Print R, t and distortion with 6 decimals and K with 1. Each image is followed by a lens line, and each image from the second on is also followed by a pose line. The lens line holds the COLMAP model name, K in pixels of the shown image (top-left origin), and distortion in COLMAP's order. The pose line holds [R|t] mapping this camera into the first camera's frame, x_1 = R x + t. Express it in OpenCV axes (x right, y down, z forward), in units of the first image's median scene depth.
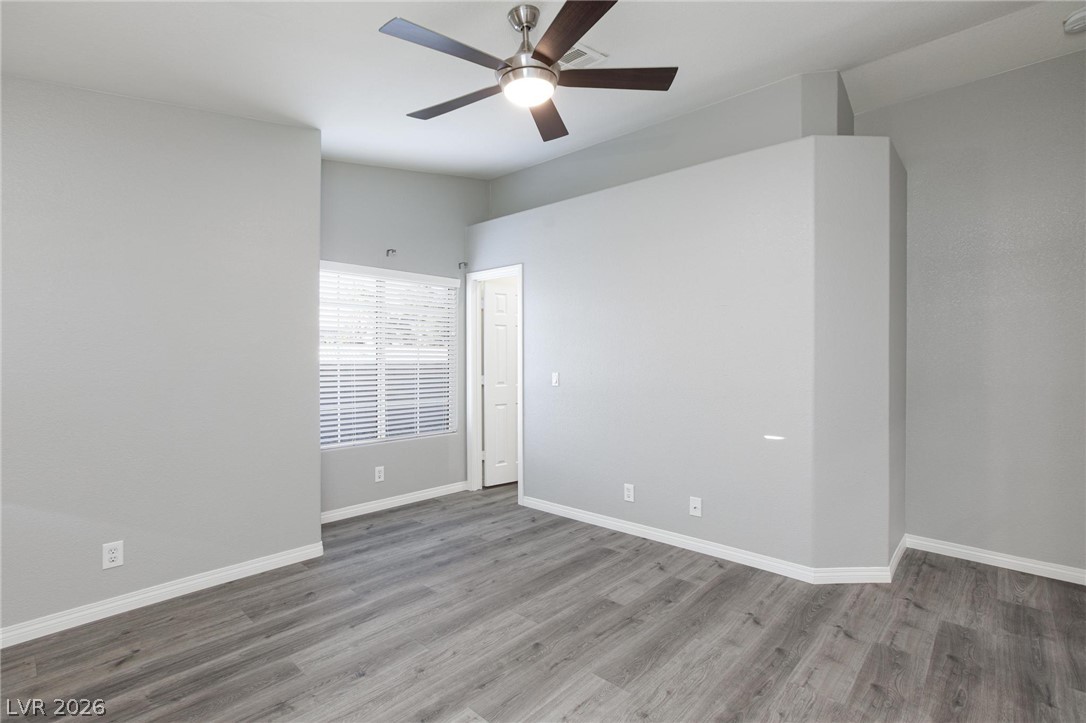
lens RADIAL K [[507.7, 0, 537.2], [0, 507.7, 355.9], [0, 0, 1]] dist [-0.027587, 0.012162]
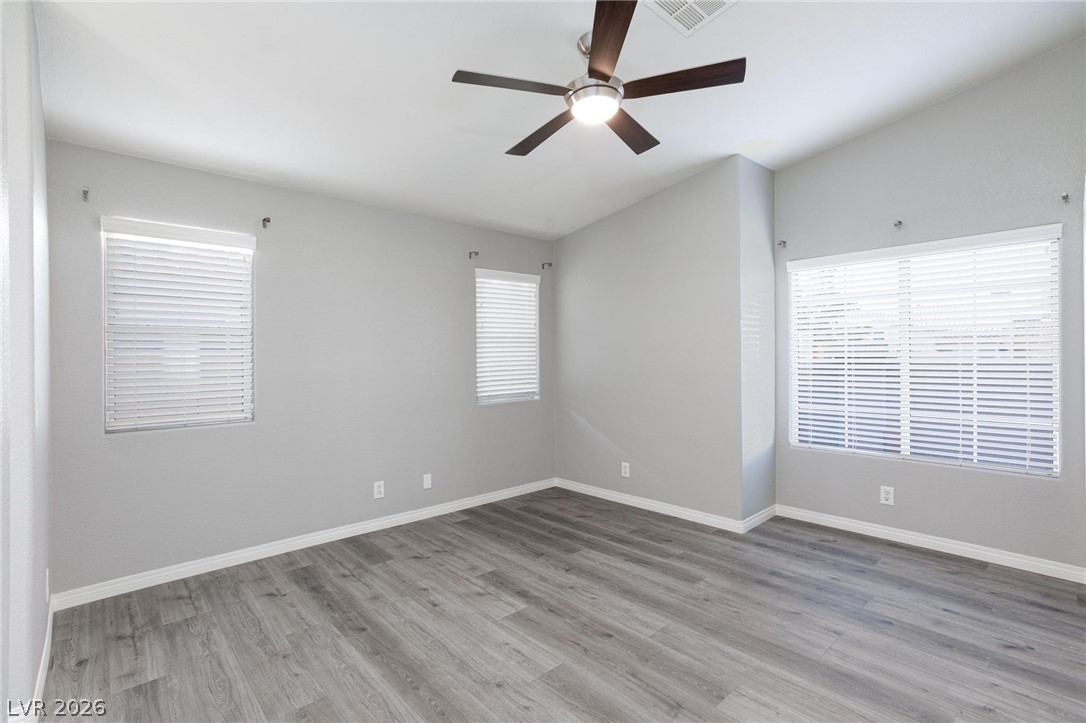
lens RADIAL K [[507.7, 0, 549.9], [0, 507.7, 354.8], [0, 0, 1]] dist [-0.027587, 0.012162]
pose [[-0.067959, -0.003689, -0.997681, 0.937416], [0.007150, 0.999966, -0.004184, 0.002587], [0.997662, -0.007418, -0.067931, 0.859802]]
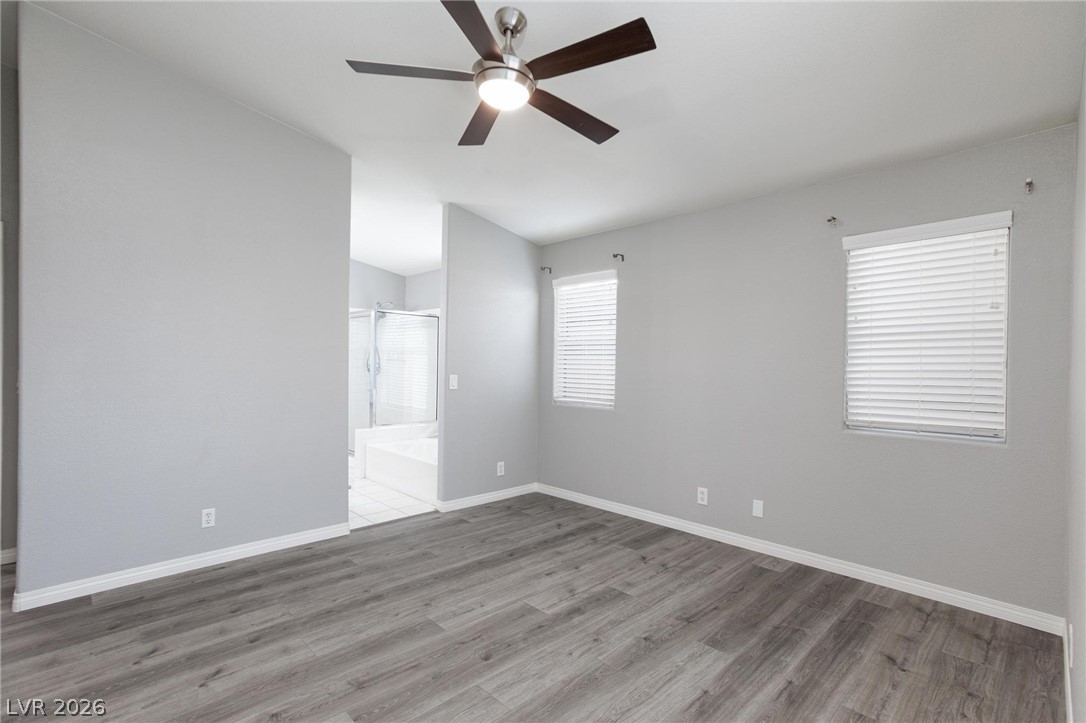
lens RADIAL K [[507.7, 0, 538.6], [0, 507.7, 359.9], [0, 0, 1]] dist [-0.027587, 0.012162]
pose [[-0.998233, -0.014010, 0.057740, -0.131984], [-0.014291, 0.999888, -0.004468, 0.007732], [-0.057671, -0.005286, -0.998322, 1.762210]]
